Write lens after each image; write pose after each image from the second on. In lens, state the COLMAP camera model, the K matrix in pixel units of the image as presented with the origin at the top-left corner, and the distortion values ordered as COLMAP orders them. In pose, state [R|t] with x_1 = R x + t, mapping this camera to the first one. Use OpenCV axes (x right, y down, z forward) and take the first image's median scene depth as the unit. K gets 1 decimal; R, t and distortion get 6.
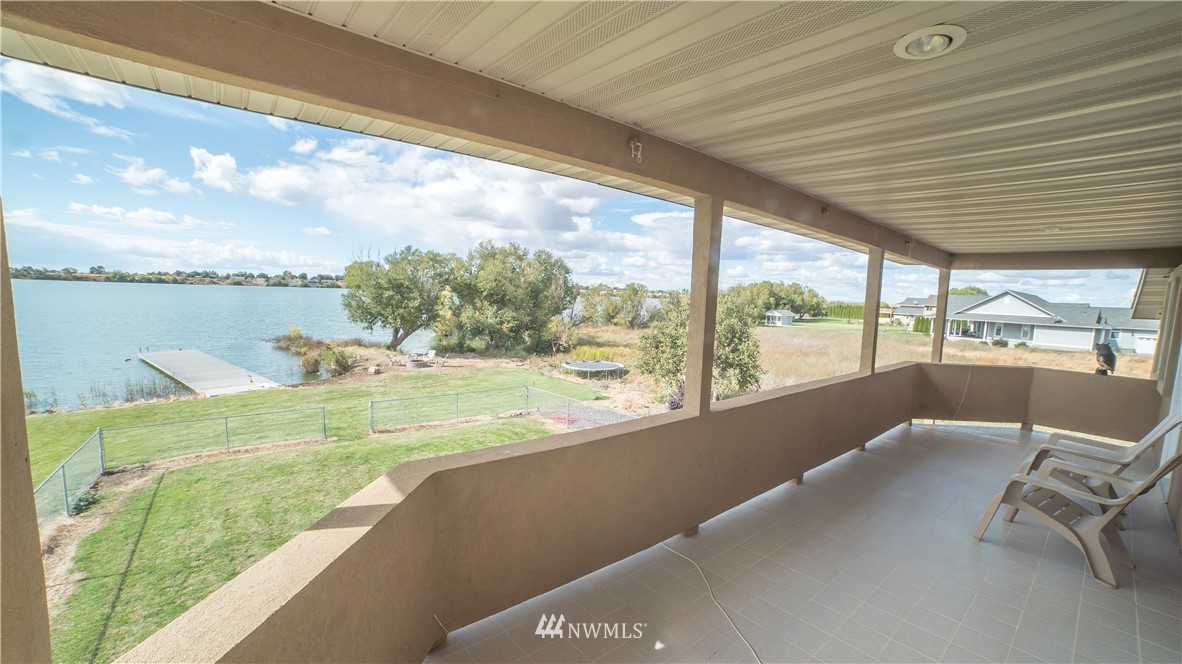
lens RADIAL K [[475.4, 0, 598.3], [0, 475.4, 344.2], [0, 0, 1]] dist [-0.109106, 0.037634]
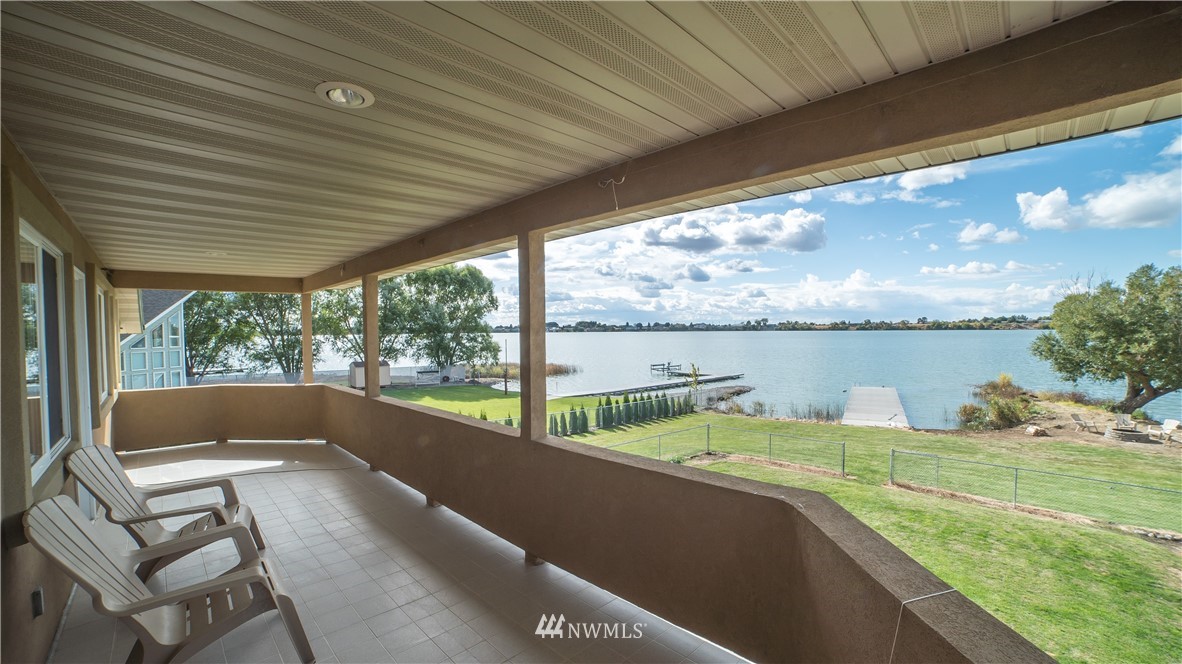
lens RADIAL K [[475.4, 0, 598.3], [0, 475.4, 344.2], [0, 0, 1]] dist [-0.109106, 0.037634]
pose [[0.091415, -0.011323, -0.995749, 0.174168], [-0.089601, 0.995786, -0.019550, -0.008319], [0.991774, 0.091007, 0.090015, 0.143777]]
